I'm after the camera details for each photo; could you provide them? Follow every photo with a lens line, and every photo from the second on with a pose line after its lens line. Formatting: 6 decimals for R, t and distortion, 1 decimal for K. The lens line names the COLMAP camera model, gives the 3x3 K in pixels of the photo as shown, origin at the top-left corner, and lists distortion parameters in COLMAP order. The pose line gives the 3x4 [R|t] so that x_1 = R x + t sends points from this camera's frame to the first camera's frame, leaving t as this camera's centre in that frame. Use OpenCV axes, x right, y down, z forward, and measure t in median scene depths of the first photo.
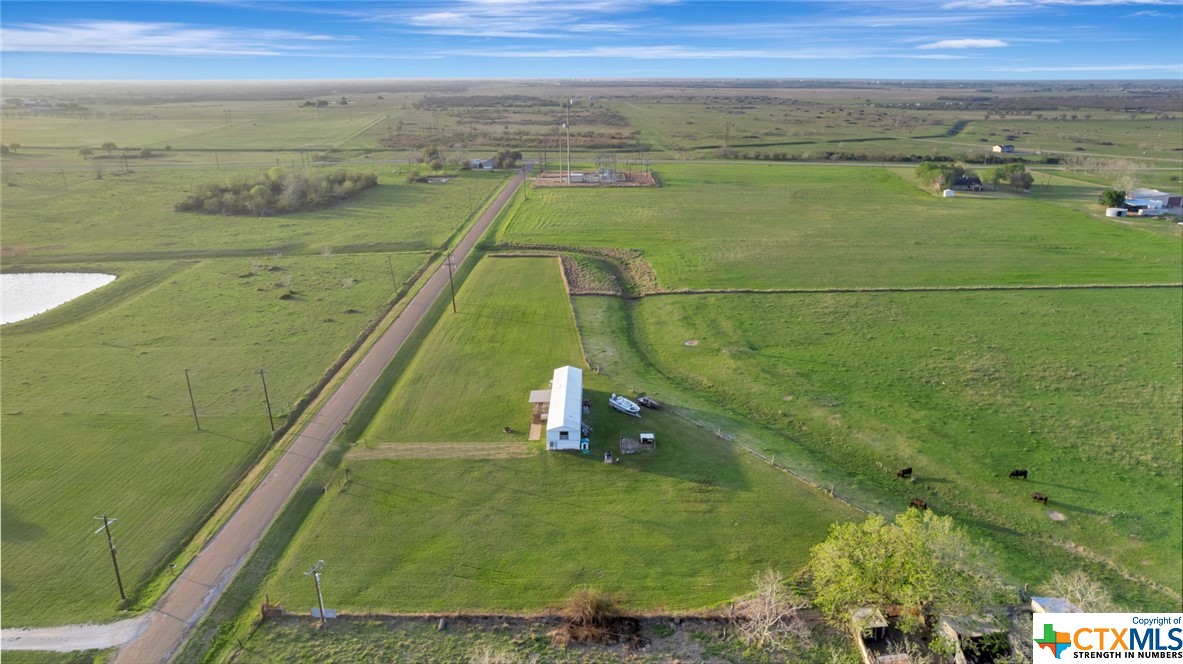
lens RADIAL K [[761.8, 0, 613.6], [0, 761.8, 332.3], [0, 0, 1]] dist [-0.076485, 0.074487]
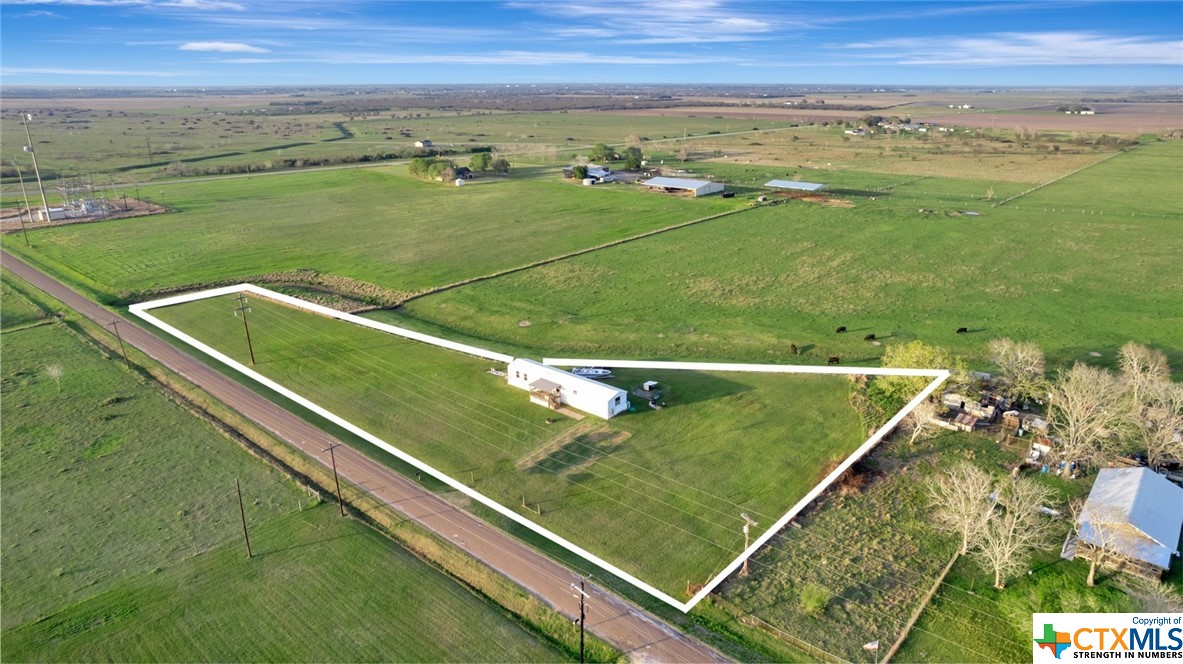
lens RADIAL K [[747.1, 0, 607.0], [0, 747.1, 335.0], [0, 0, 1]] dist [-0.053792, 0.041939]
pose [[0.659195, -0.242461, 0.711811, -0.606968], [0.242073, 0.964625, 0.104397, -0.055649], [-0.711943, 0.103492, 0.694570, 0.173259]]
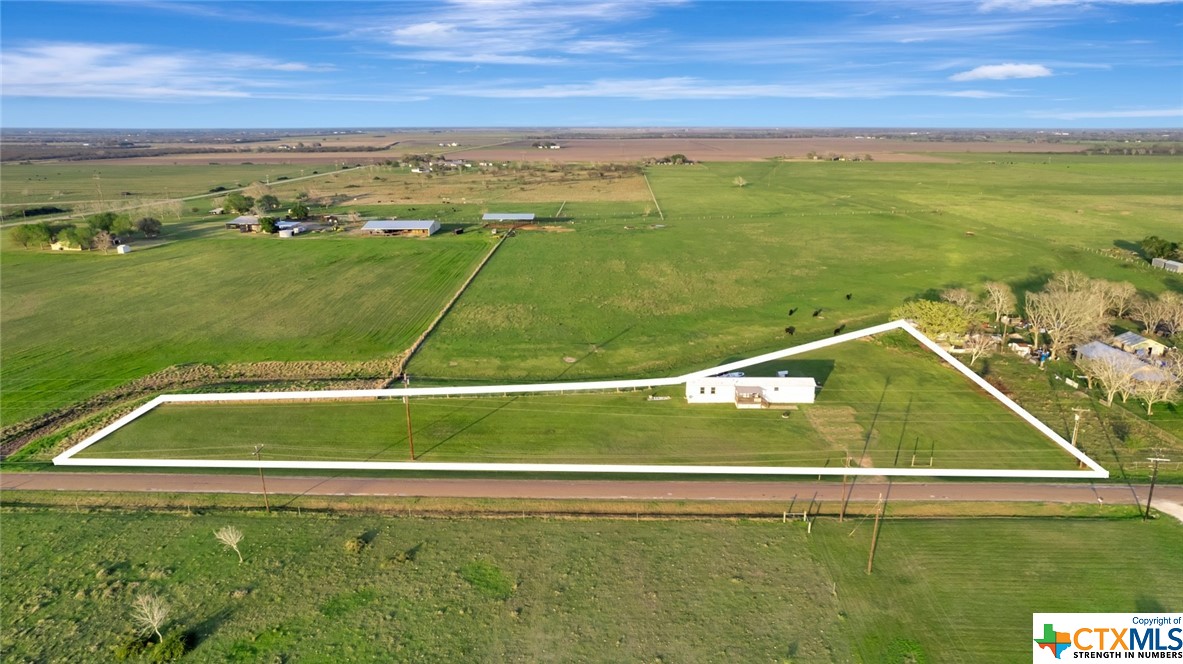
lens RADIAL K [[747.1, 0, 607.0], [0, 747.1, 335.0], [0, 0, 1]] dist [-0.053792, 0.041939]
pose [[0.031437, -0.271993, 0.961786, -0.928832], [0.322950, 0.913411, 0.247757, -0.270973], [-0.945894, 0.302820, 0.116555, 0.840921]]
